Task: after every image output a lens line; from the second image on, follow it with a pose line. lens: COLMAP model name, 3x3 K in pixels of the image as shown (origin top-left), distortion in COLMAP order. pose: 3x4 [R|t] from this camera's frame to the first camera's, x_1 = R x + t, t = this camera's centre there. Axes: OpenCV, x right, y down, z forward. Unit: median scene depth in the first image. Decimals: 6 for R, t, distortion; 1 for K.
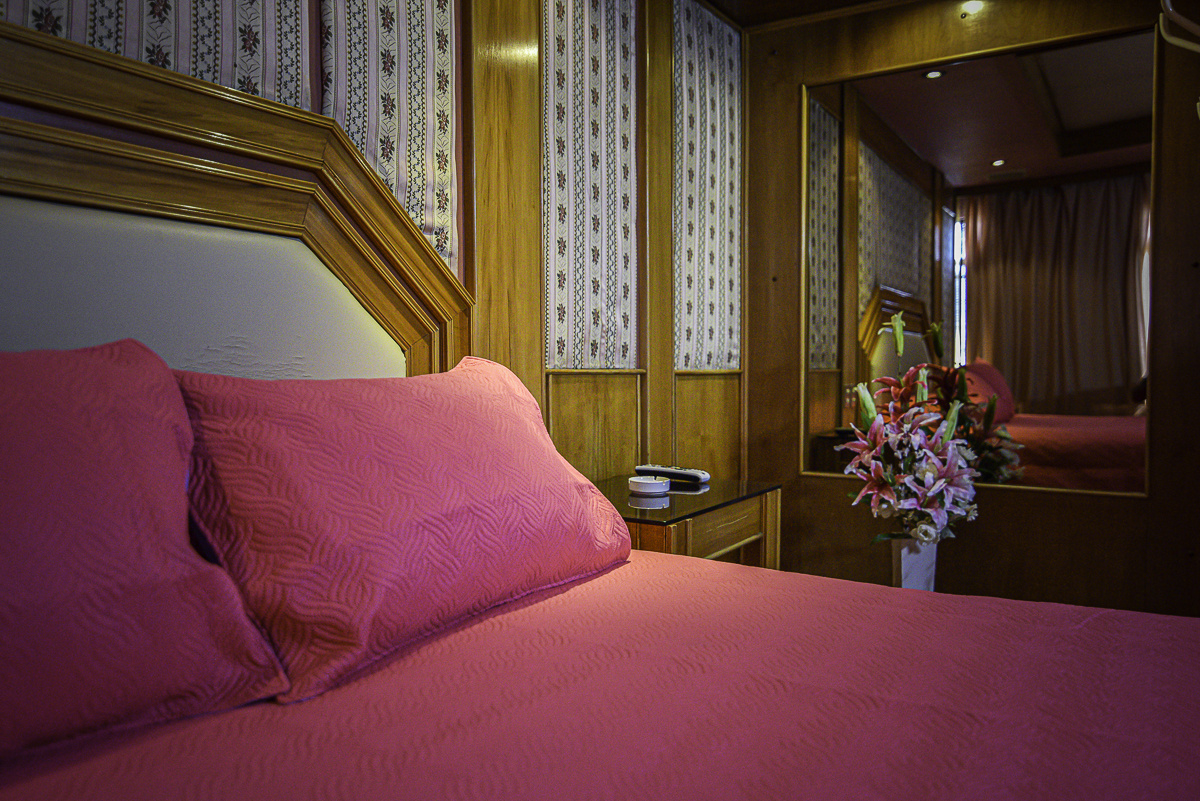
lens RADIAL K [[896.3, 0, 606.2], [0, 896.3, 399.6], [0, 0, 1]] dist [0.007580, 0.007685]
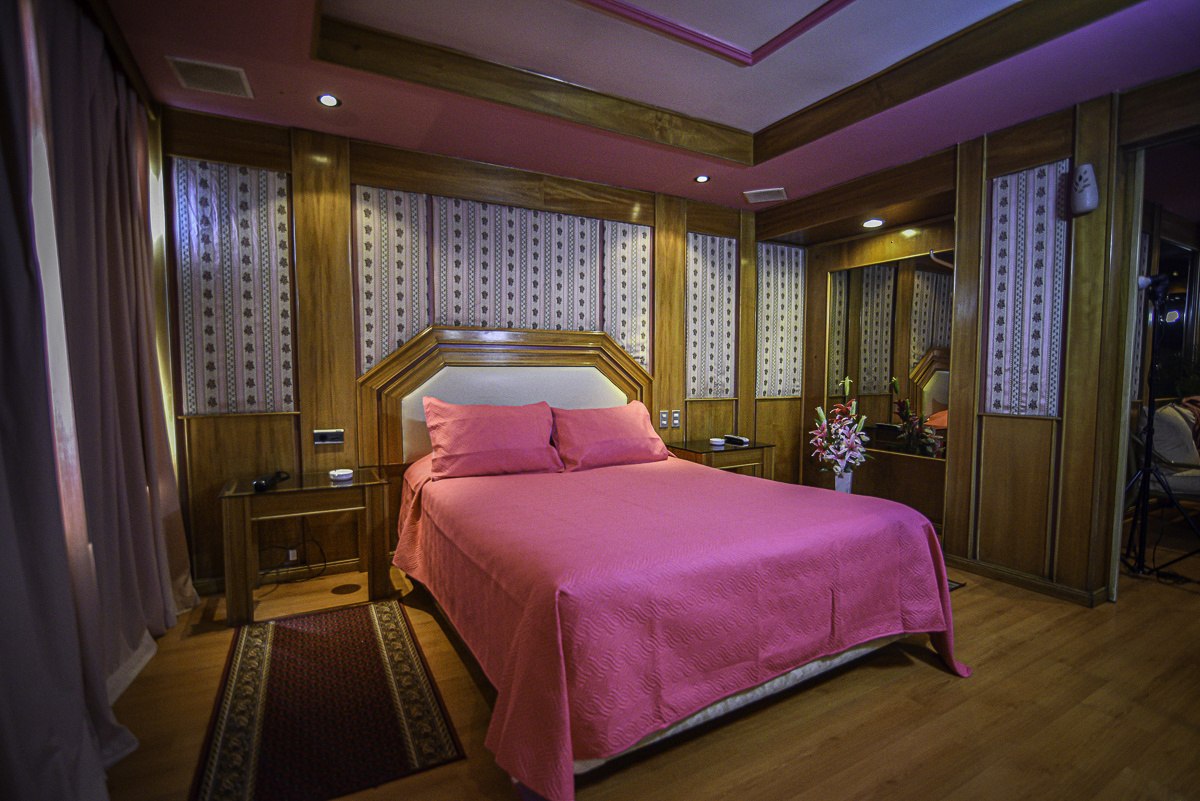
lens RADIAL K [[545.9, 0, 597.0], [0, 545.9, 407.0], [0, 0, 1]] dist [-0.020541, 0.000906]
pose [[0.871948, 0.034932, -0.488351, 0.517931], [-0.019309, 0.999129, 0.036992, -0.065974], [0.489217, -0.022825, 0.871863, -0.641099]]
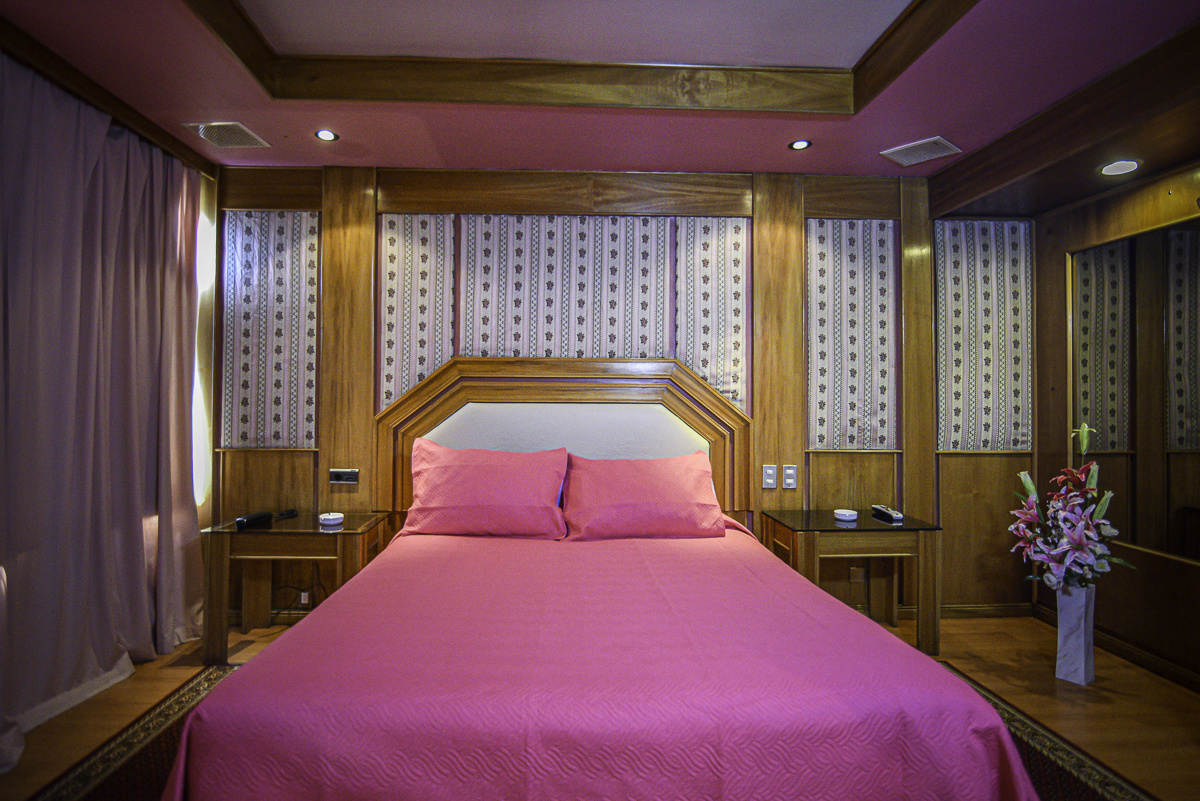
lens RADIAL K [[626.5, 0, 579.4], [0, 626.5, 385.6], [0, 0, 1]] dist [-0.019398, -0.000662]
pose [[0.560392, -0.011210, -0.828151, 0.783526], [-0.036104, 0.998627, -0.037948, -0.102874], [0.827440, 0.051165, 0.559218, -0.218819]]
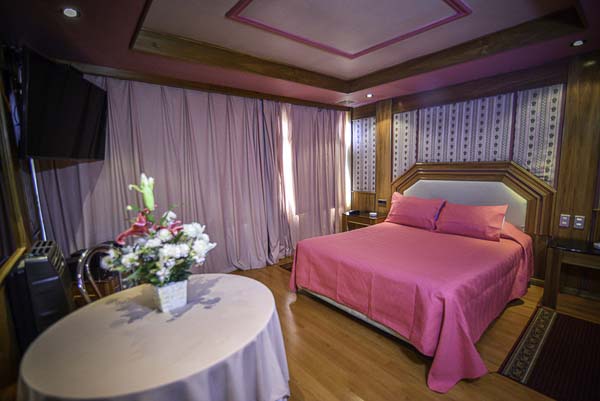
lens RADIAL K [[272.9, 0, 304.3], [0, 272.9, 203.3], [0, 0, 1]] dist [-0.020541, 0.000906]
pose [[-0.322149, 0.142288, -0.935935, 1.290707], [-0.006739, 0.988271, 0.152564, -0.209733], [0.946665, 0.055456, -0.317411, 0.201742]]
